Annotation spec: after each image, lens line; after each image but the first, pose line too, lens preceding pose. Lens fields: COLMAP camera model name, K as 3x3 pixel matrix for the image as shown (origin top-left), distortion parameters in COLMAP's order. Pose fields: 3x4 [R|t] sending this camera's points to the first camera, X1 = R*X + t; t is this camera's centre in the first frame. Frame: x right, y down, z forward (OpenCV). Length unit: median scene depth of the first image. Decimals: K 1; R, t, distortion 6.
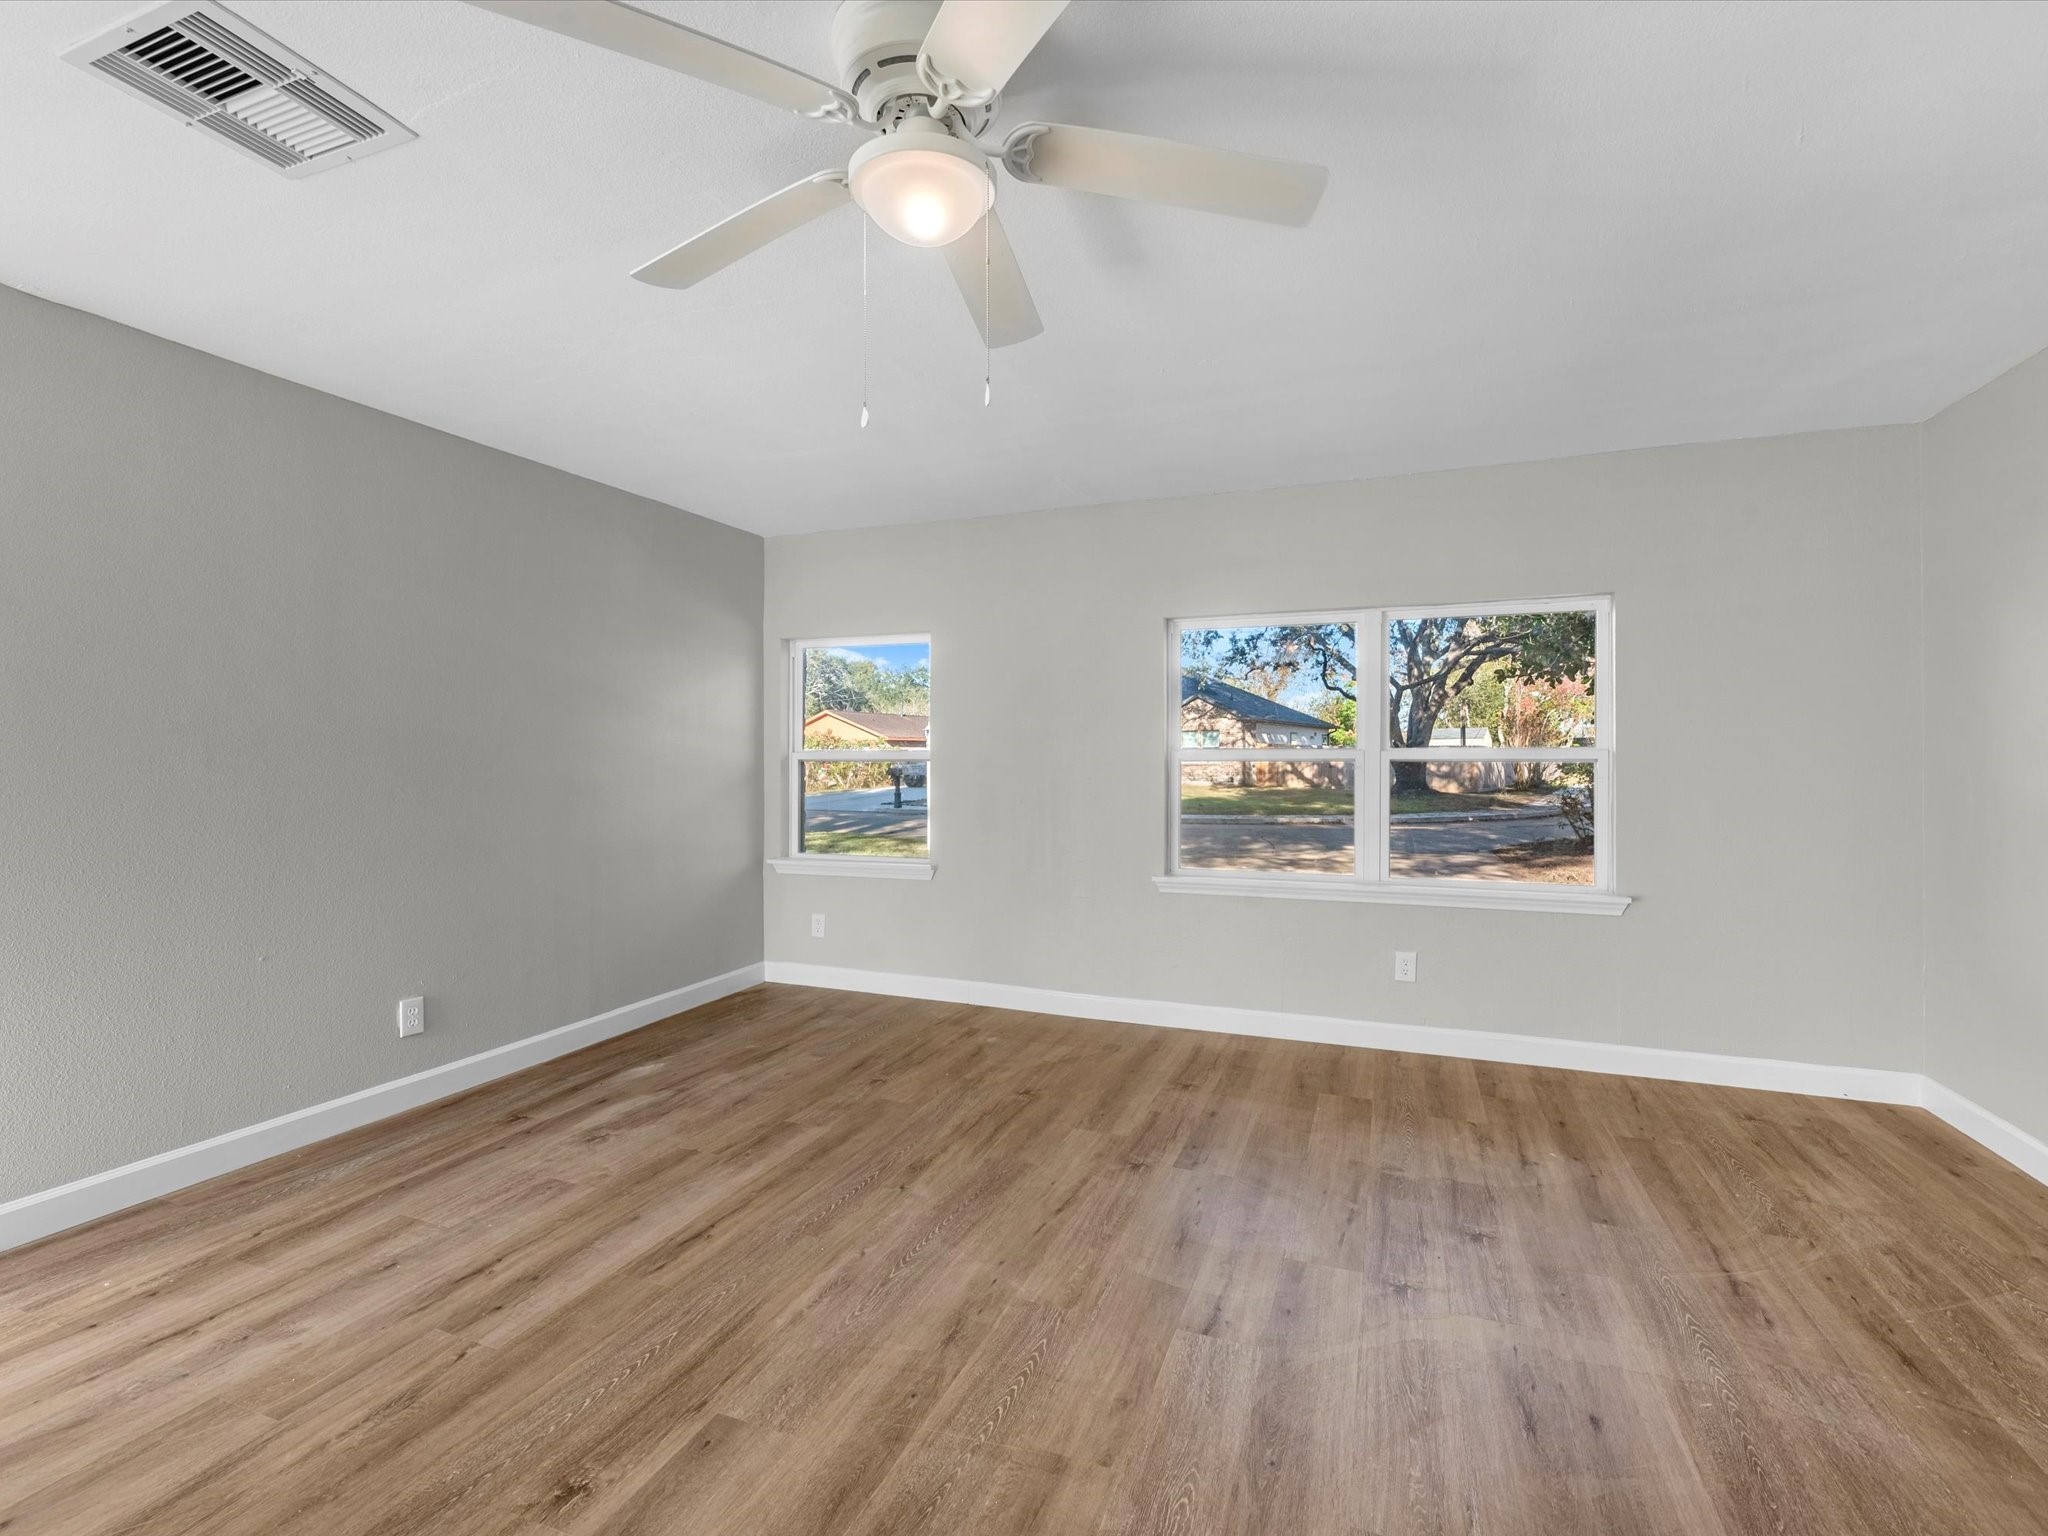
lens RADIAL K [[939.7, 0, 1024.5], [0, 939.7, 760.1], [0, 0, 1]] dist [0.000610, -0.001156]
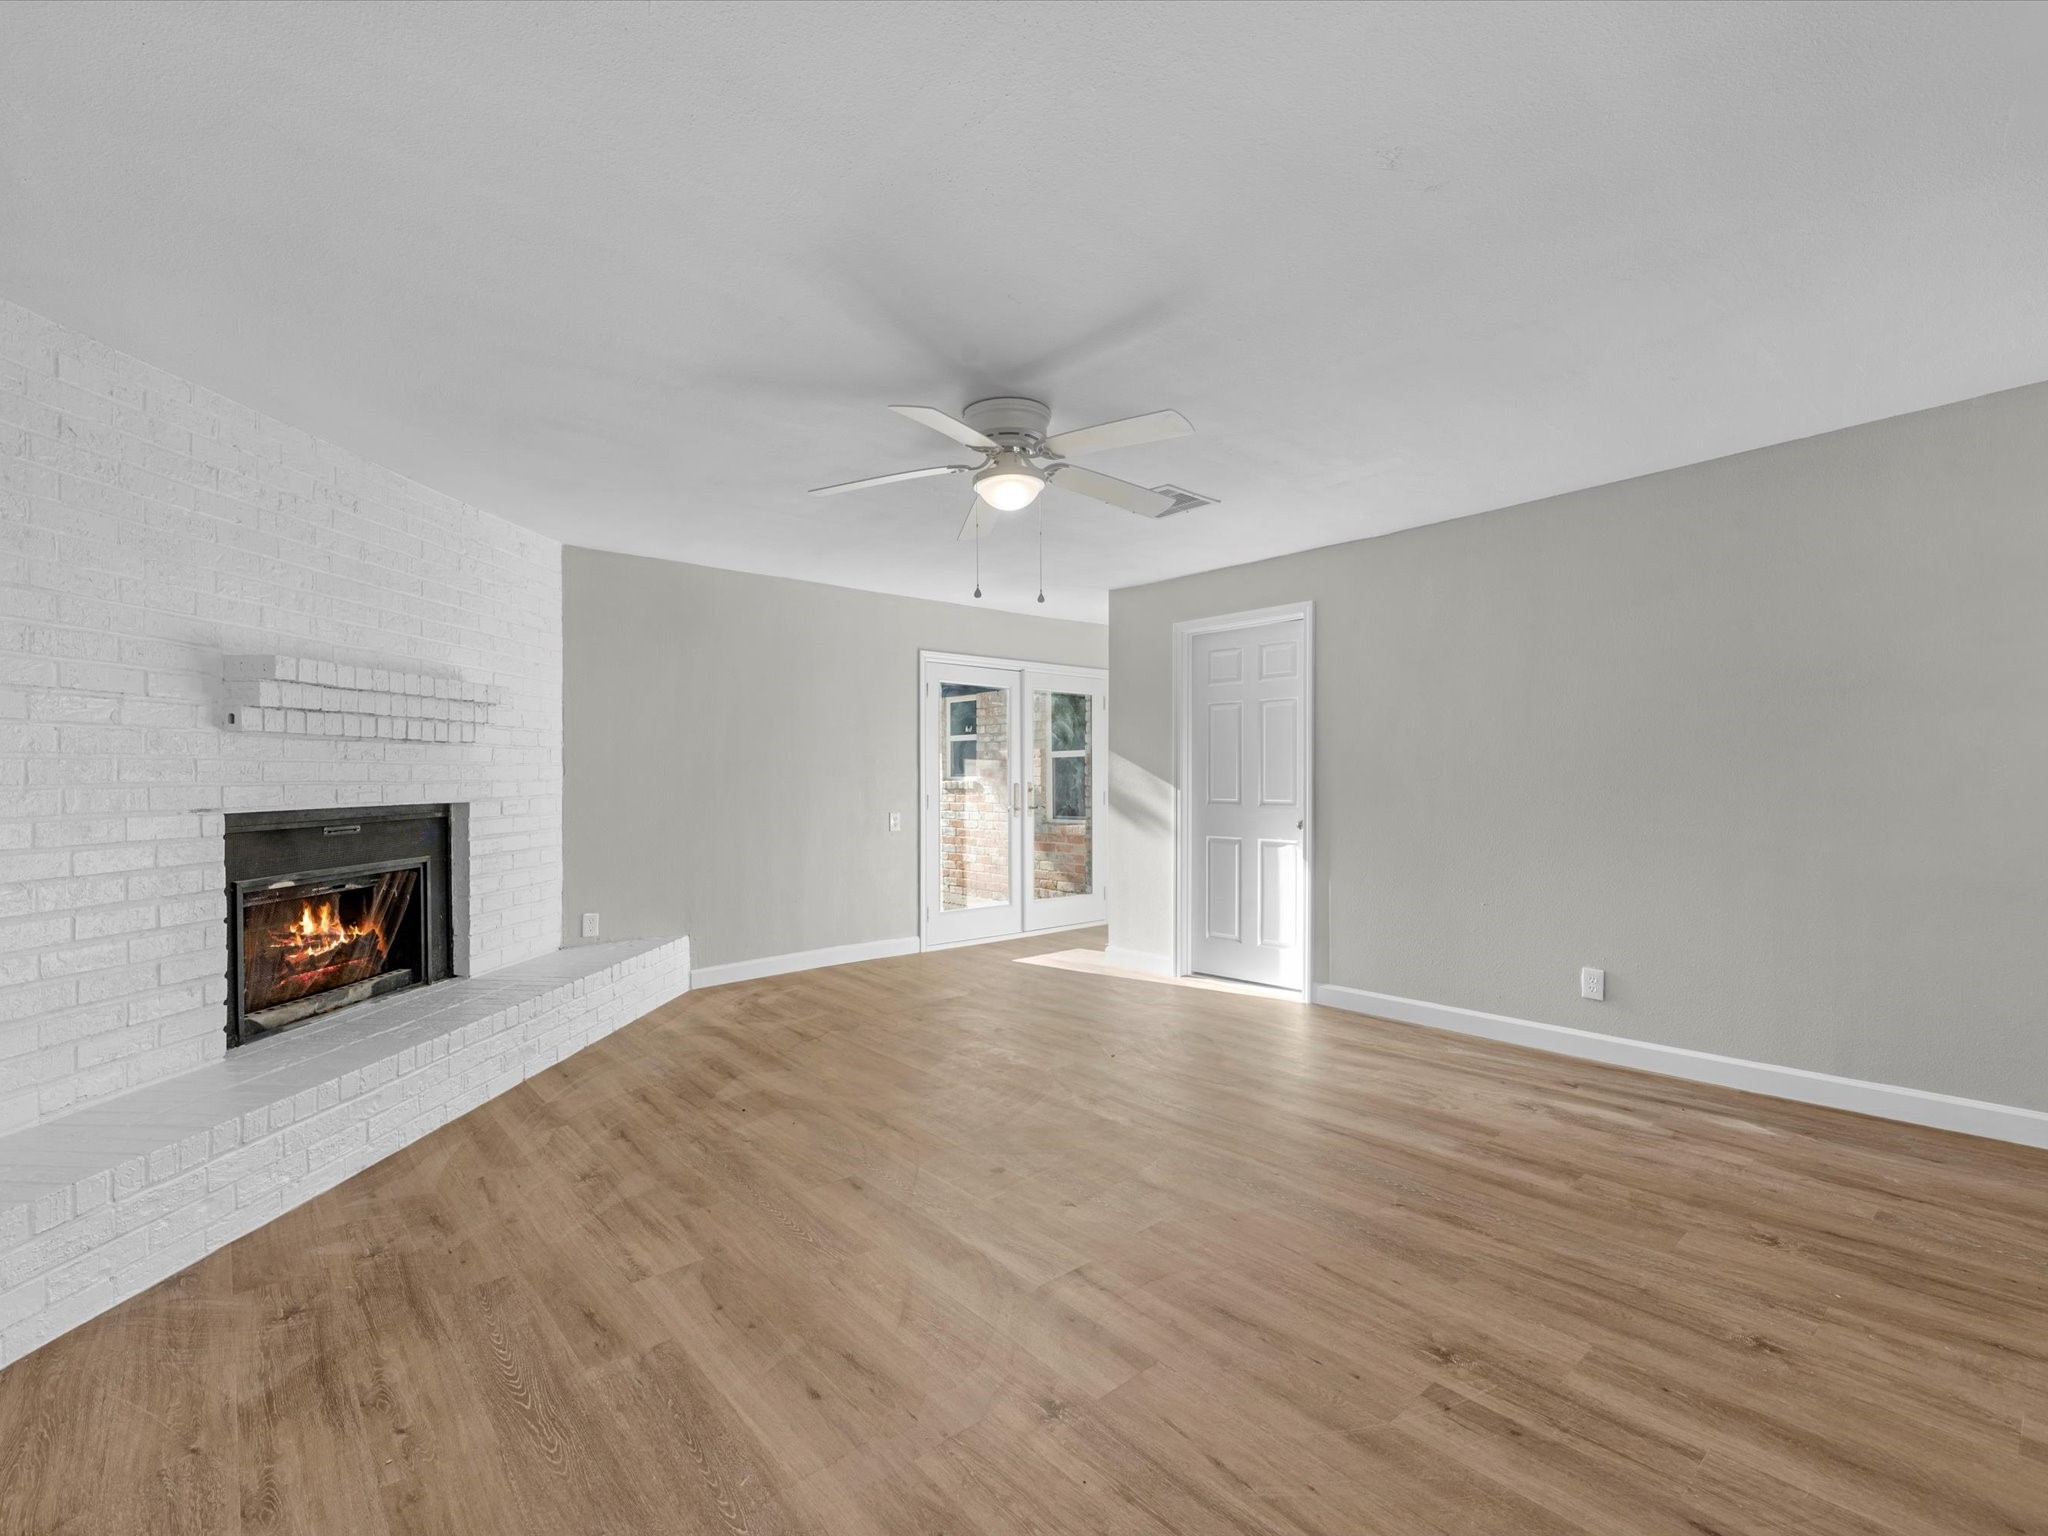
lens RADIAL K [[939.7, 0, 1016.3], [0, 939.7, 777.7], [0, 0, 1]] dist [0.000610, -0.001156]
pose [[-0.474005, 0.003328, -0.880516, 0.784699], [0.009676, 0.999952, -0.001429, -0.000874], [0.880469, -0.009197, -0.474015, 0.934333]]
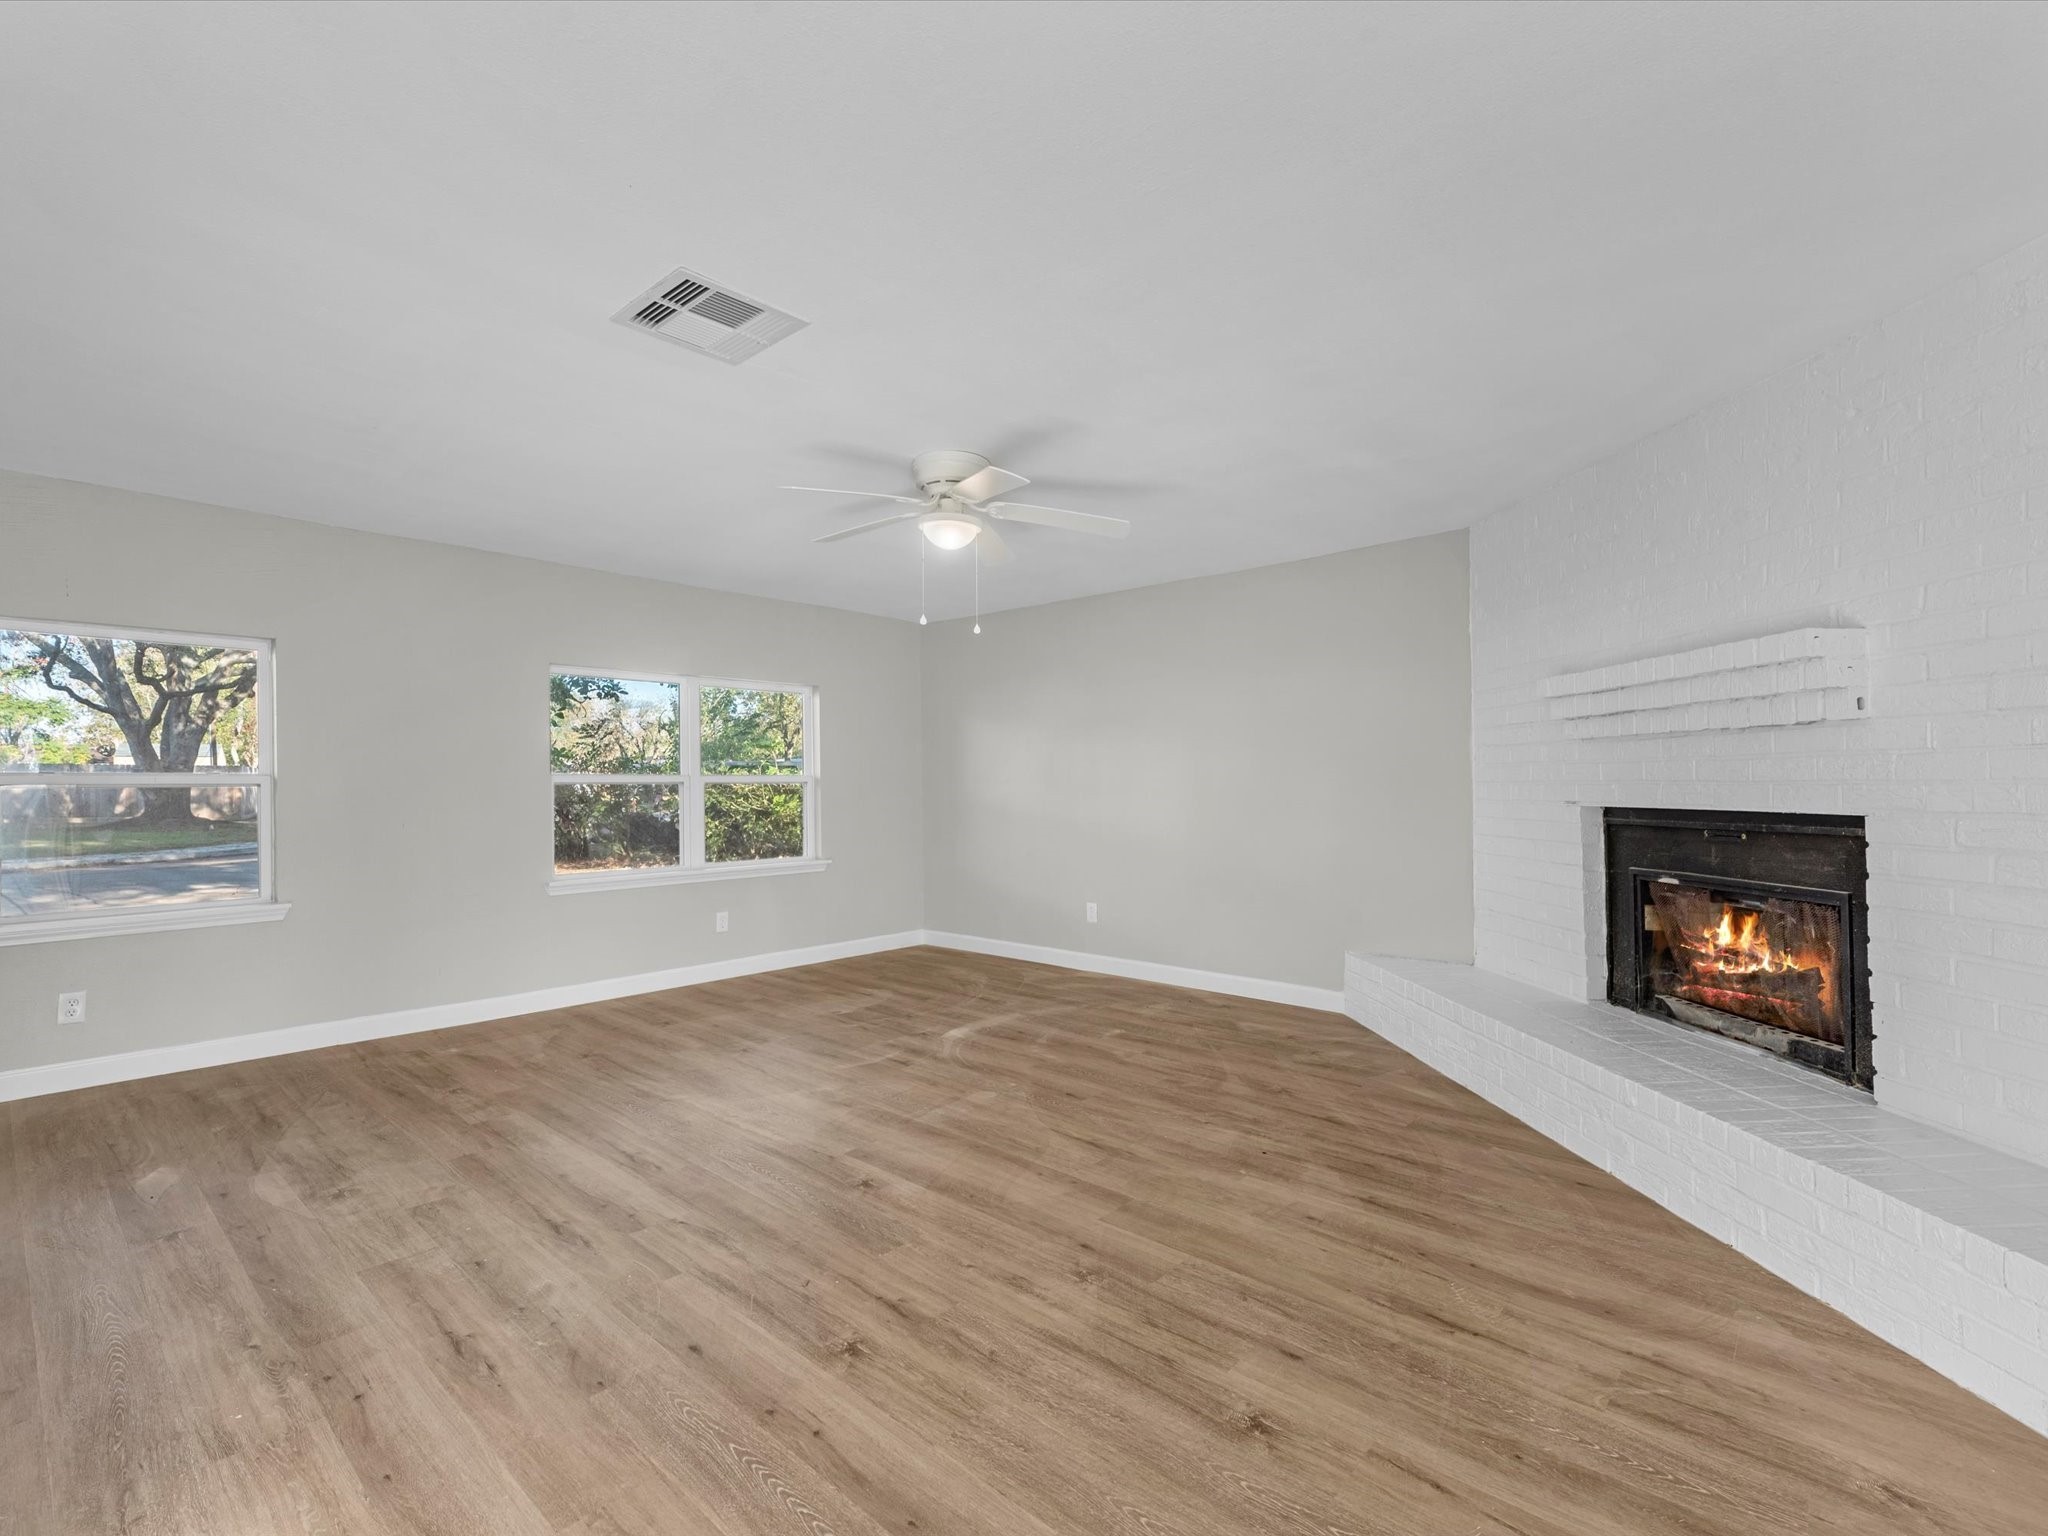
lens RADIAL K [[939.7, 0, 1032.8], [0, 939.7, 770.3], [0, 0, 1]] dist [0.000610, -0.001156]
pose [[0.343269, 0.007380, 0.939208, -1.031055], [0.002748, 0.999957, -0.008862, -0.010002], [-0.939233, 0.005623, 0.343234, 0.022914]]
